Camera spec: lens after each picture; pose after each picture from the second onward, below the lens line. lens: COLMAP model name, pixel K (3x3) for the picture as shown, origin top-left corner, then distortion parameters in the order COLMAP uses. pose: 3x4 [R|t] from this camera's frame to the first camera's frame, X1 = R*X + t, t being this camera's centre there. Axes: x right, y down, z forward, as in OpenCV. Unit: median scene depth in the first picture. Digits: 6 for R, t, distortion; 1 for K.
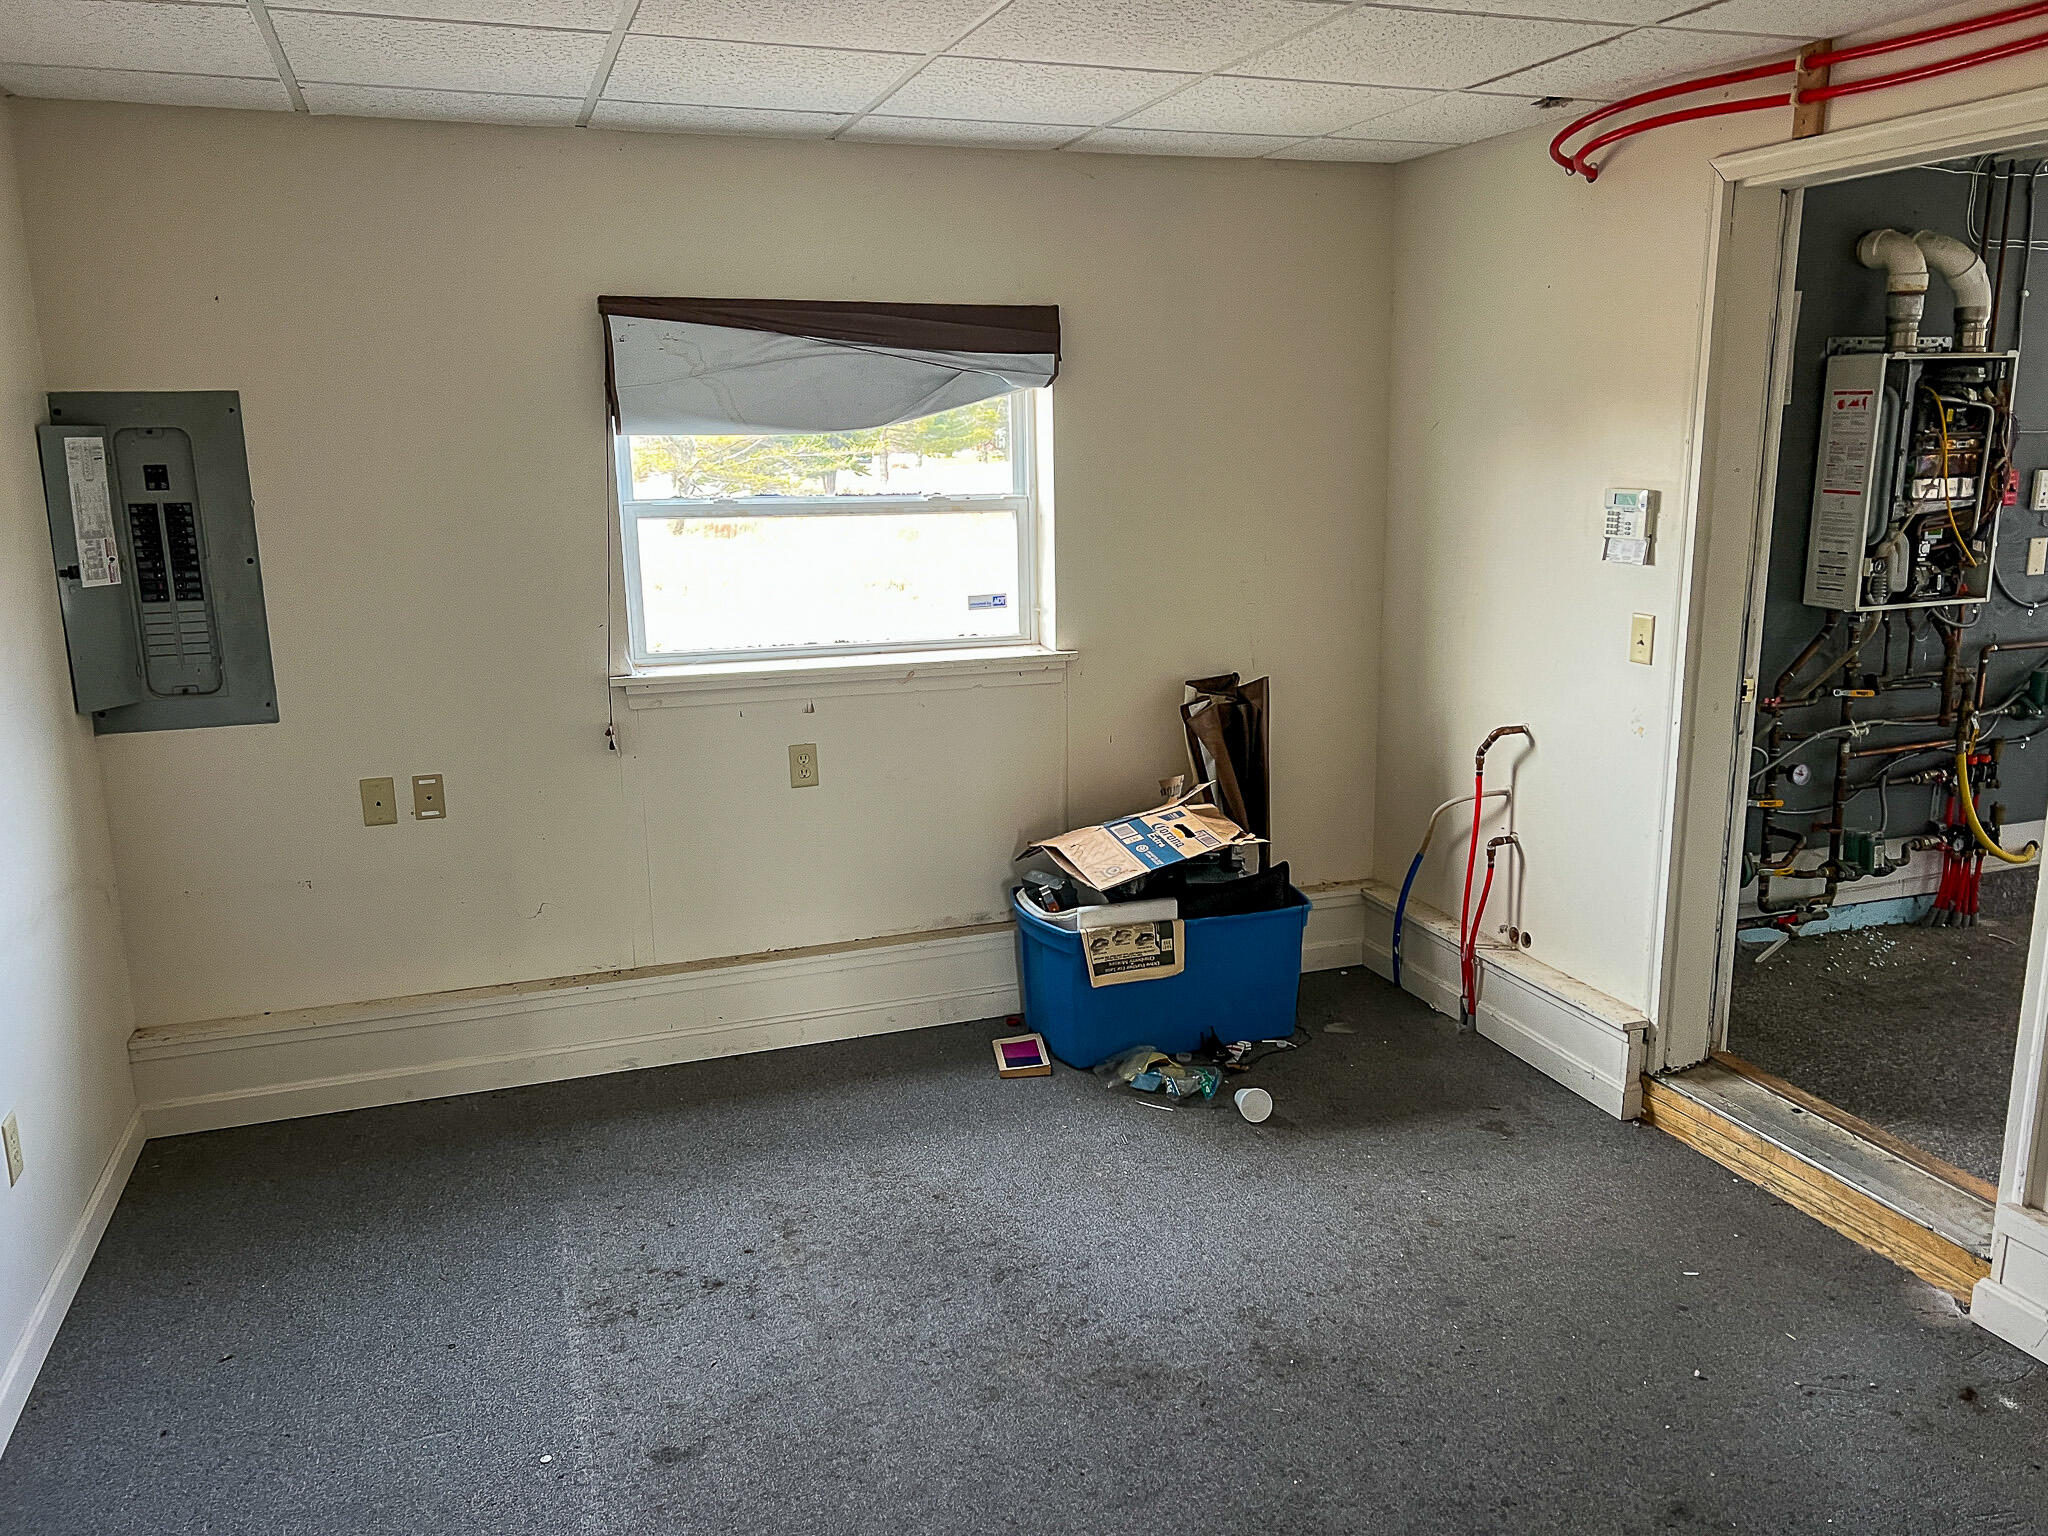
lens RADIAL K [[1571.3, 0, 1039.7], [0, 1571.3, 774.0], [0, 0, 1]] dist [0.048577, -0.042051]
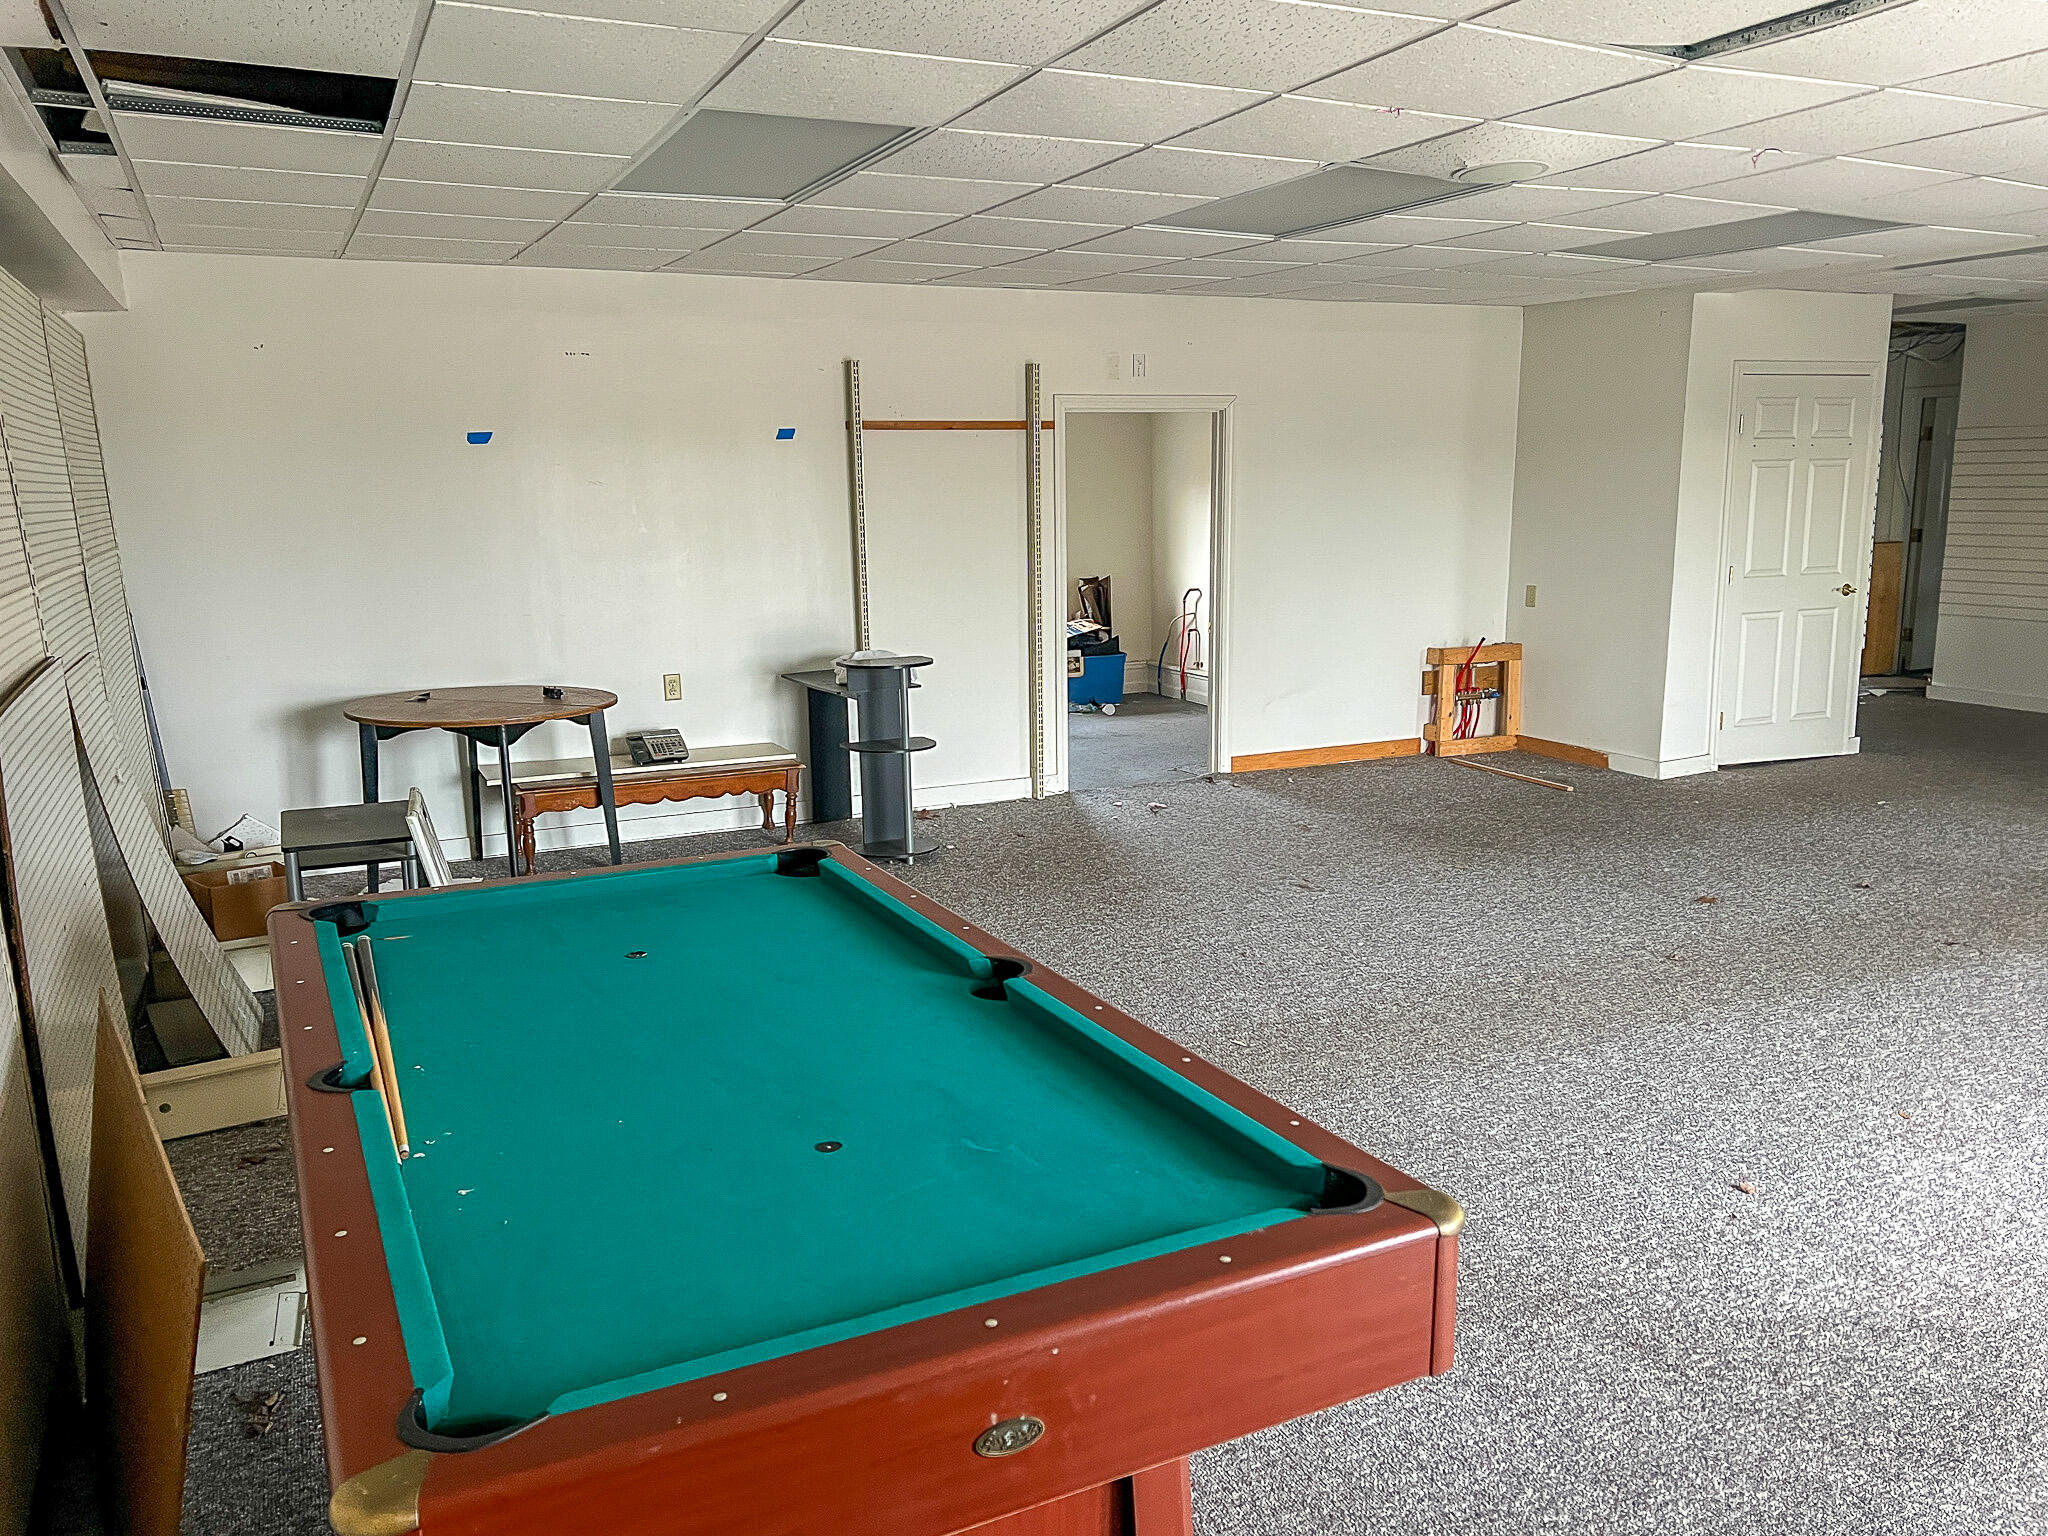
lens RADIAL K [[1571.3, 0, 1039.7], [0, 1571.3, 774.0], [0, 0, 1]] dist [0.048577, -0.042051]
pose [[0.994177, -0.021960, 0.105501, -0.265016], [0.025041, 0.999295, -0.027973, 0.346408], [-0.104813, 0.030452, 0.994026, -1.653669]]
